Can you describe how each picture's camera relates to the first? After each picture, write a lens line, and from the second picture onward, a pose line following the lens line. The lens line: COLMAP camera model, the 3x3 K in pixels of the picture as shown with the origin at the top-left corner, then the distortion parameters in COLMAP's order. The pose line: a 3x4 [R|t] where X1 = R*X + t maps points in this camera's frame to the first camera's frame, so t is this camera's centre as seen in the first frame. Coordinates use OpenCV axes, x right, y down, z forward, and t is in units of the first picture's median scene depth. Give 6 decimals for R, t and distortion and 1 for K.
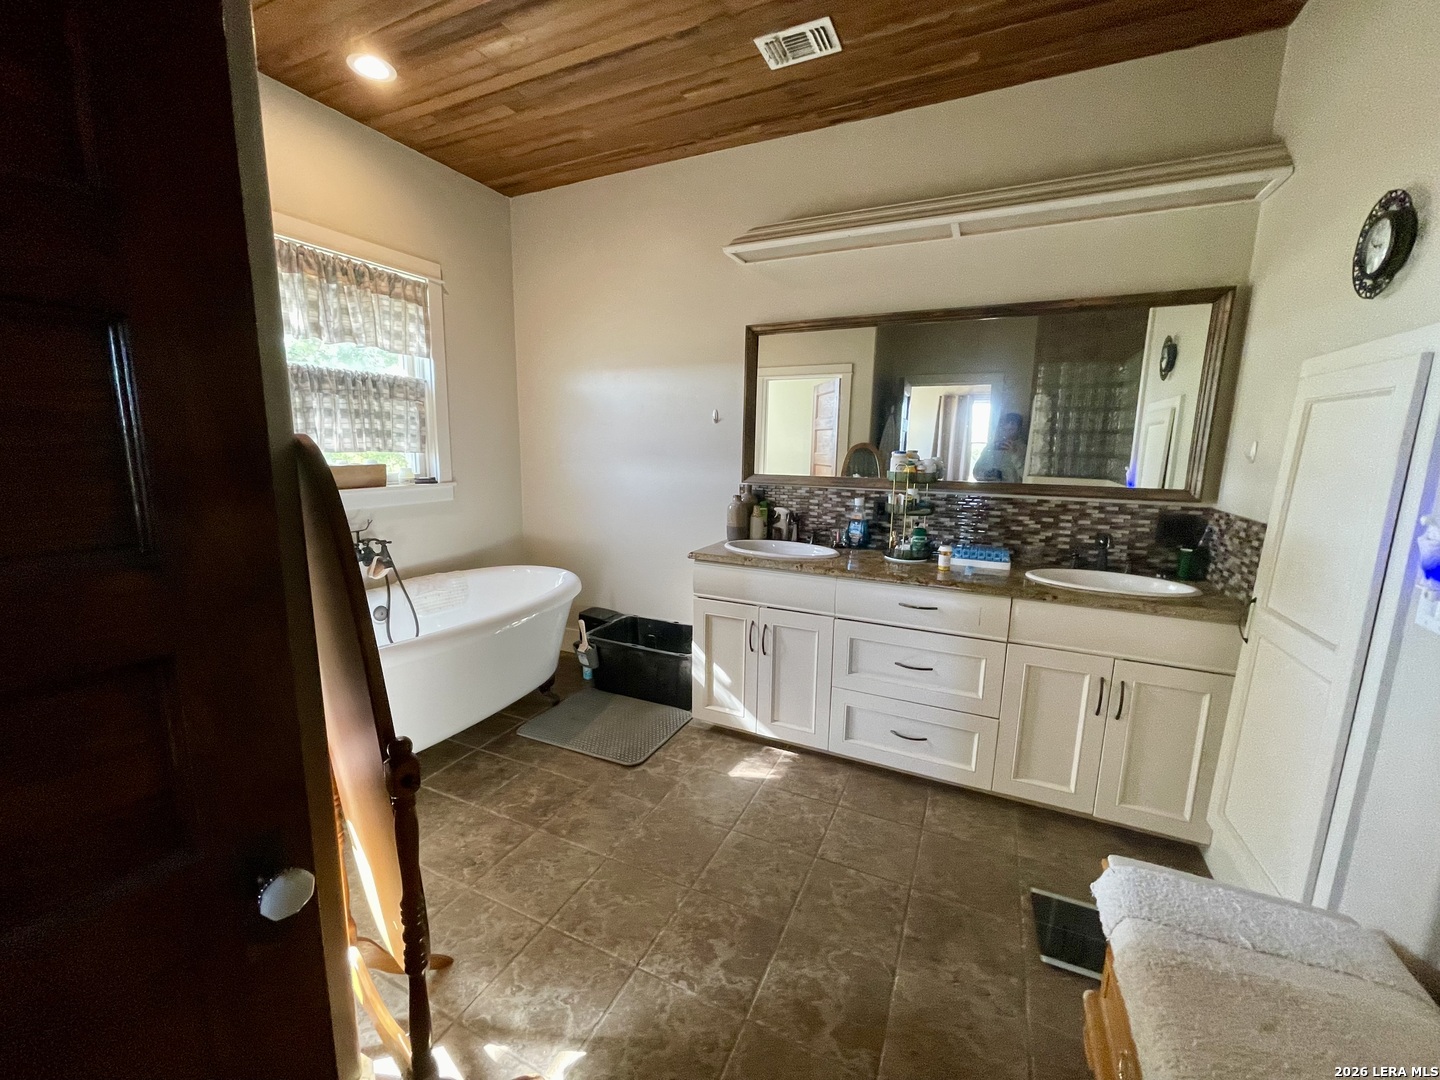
lens RADIAL K [[579.1, 0, 711.5], [0, 579.1, 538.9], [0, 0, 1]] dist [-0.003720, -0.000408]
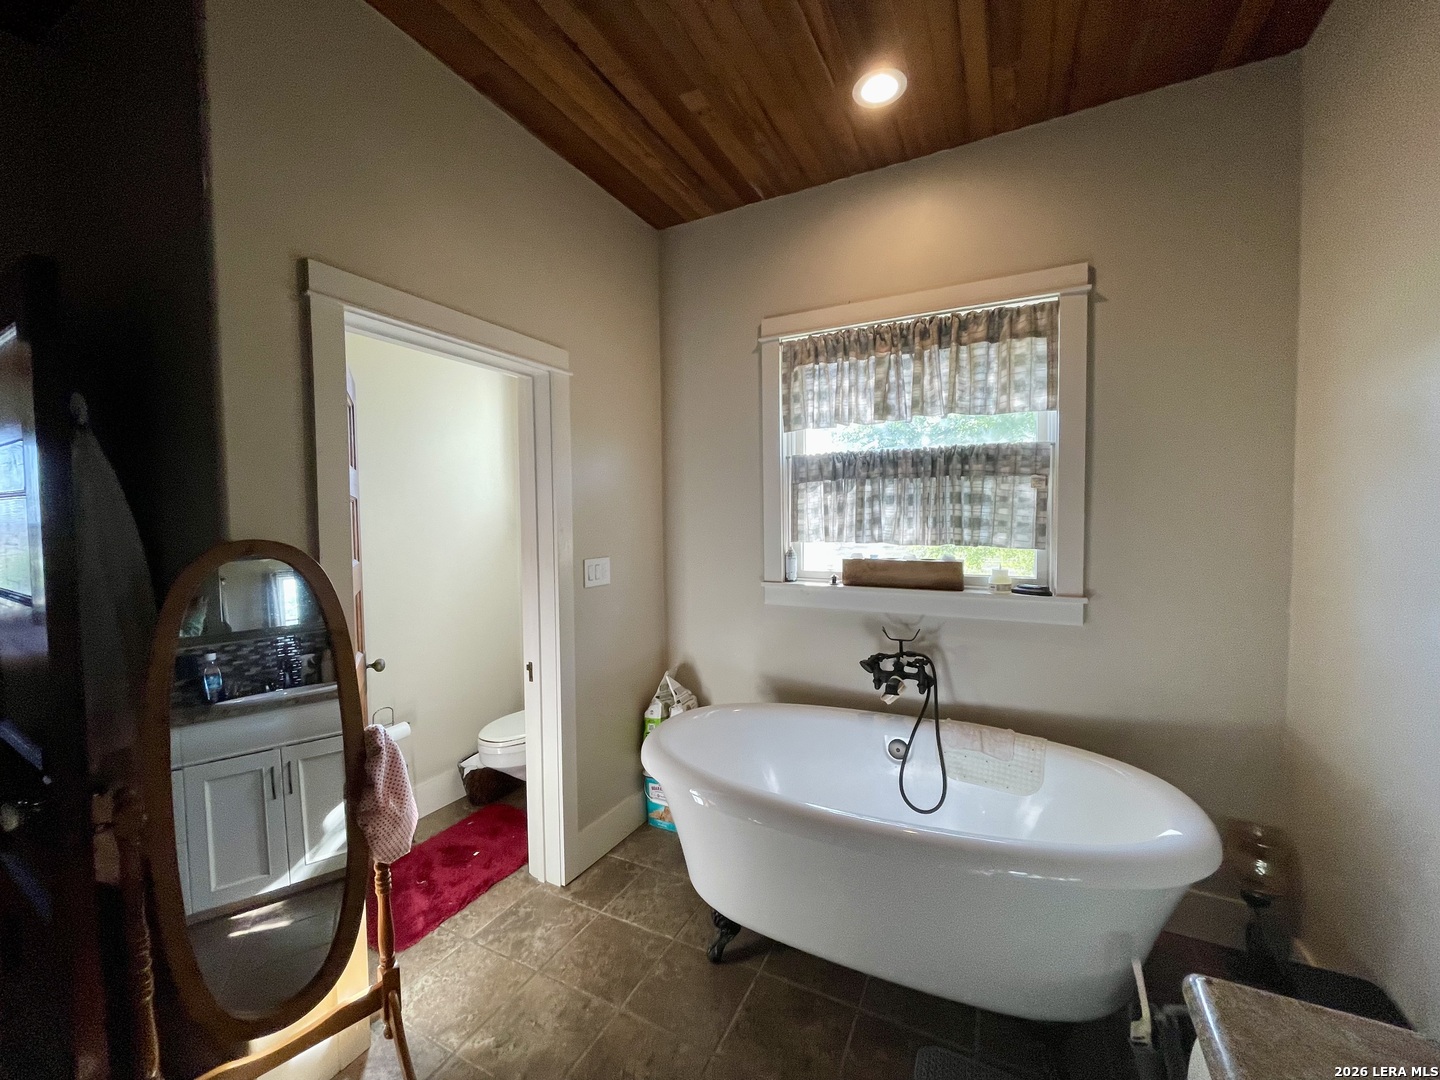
lens RADIAL K [[579.1, 0, 711.5], [0, 579.1, 538.9], [0, 0, 1]] dist [-0.003720, -0.000408]
pose [[-0.029455, 0.031014, -0.999085, 0.200018], [-0.157238, 0.986931, 0.035273, -0.131723], [0.987121, 0.158133, -0.024193, 0.674766]]
